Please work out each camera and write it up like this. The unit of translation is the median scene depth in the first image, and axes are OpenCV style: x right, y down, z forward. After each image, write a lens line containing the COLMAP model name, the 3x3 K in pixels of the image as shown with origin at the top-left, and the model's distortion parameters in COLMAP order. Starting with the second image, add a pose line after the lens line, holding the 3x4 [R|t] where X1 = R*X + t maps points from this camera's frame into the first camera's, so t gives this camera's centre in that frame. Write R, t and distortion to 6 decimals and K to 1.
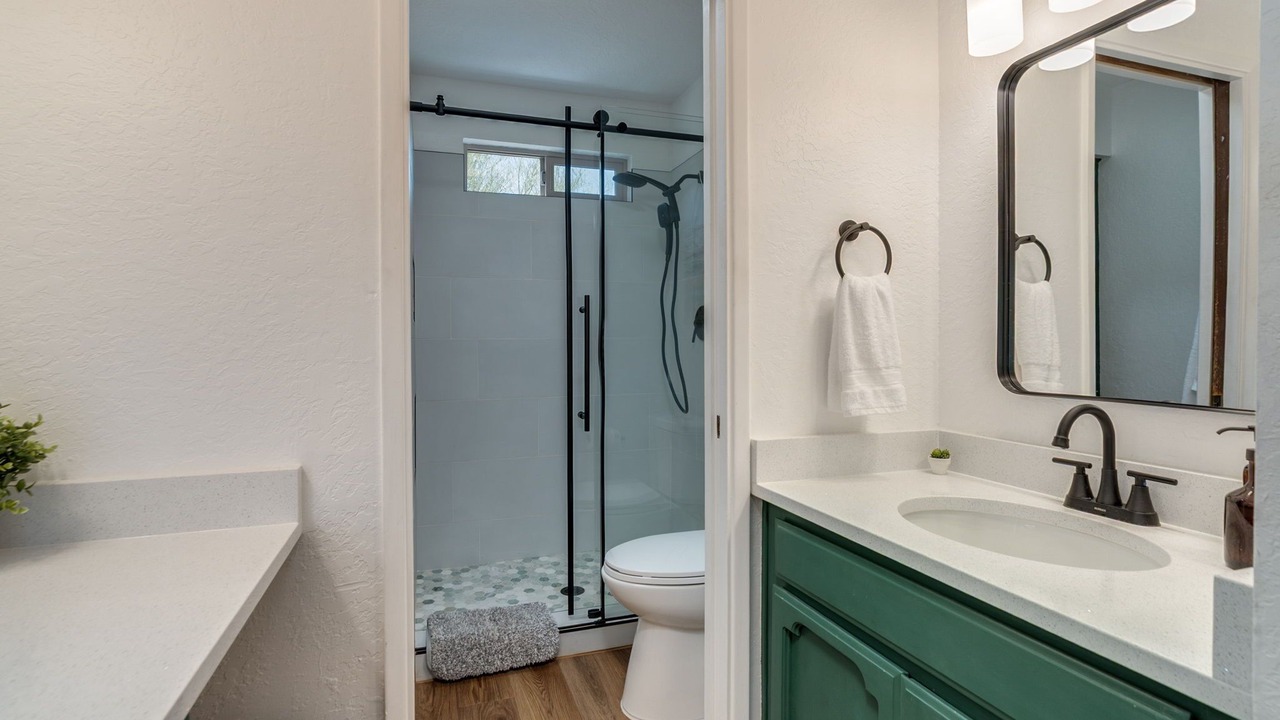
lens RADIAL K [[584.4, 0, 633.0], [0, 584.4, 358.8], [0, 0, 1]] dist [-0.002668, -0.000146]
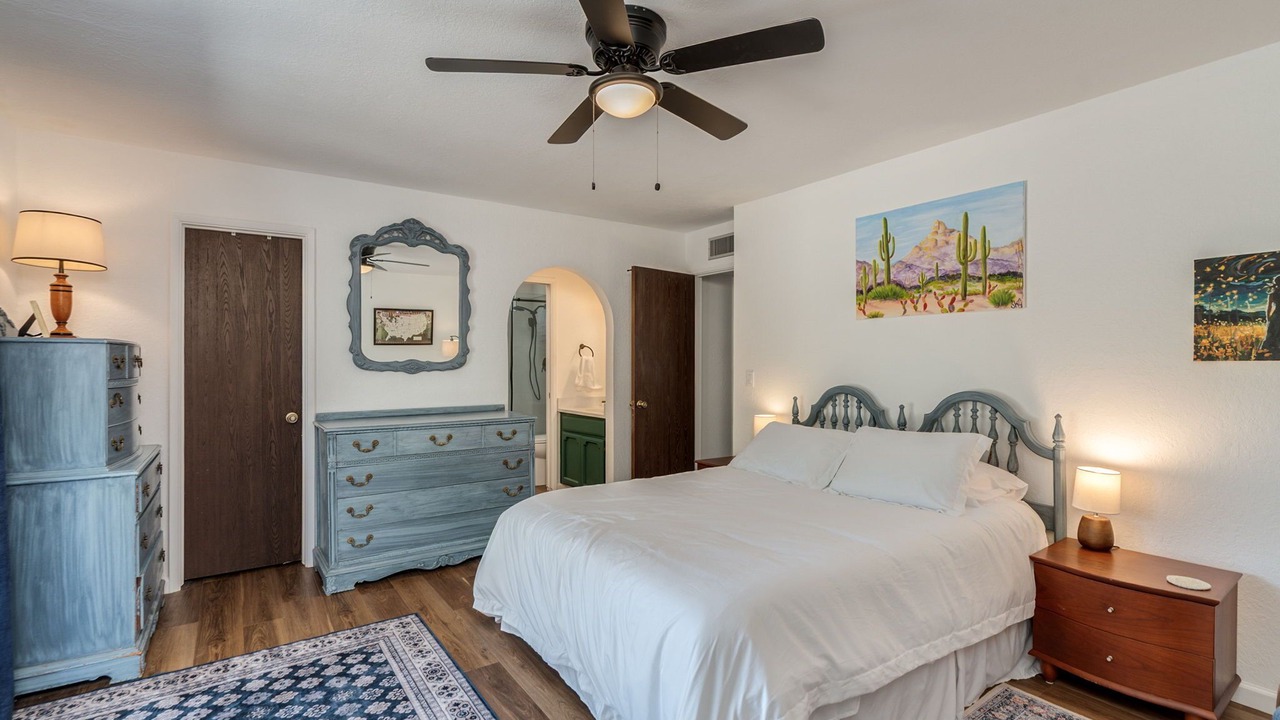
lens RADIAL K [[584.4, 0, 633.0], [0, 584.4, 358.8], [0, 0, 1]] dist [-0.002668, -0.000146]
pose [[0.963262, 0.011439, 0.268321, -0.203795], [-0.000946, 0.999231, -0.039205, 0.015092], [-0.268563, 0.037511, 0.962531, -1.607303]]
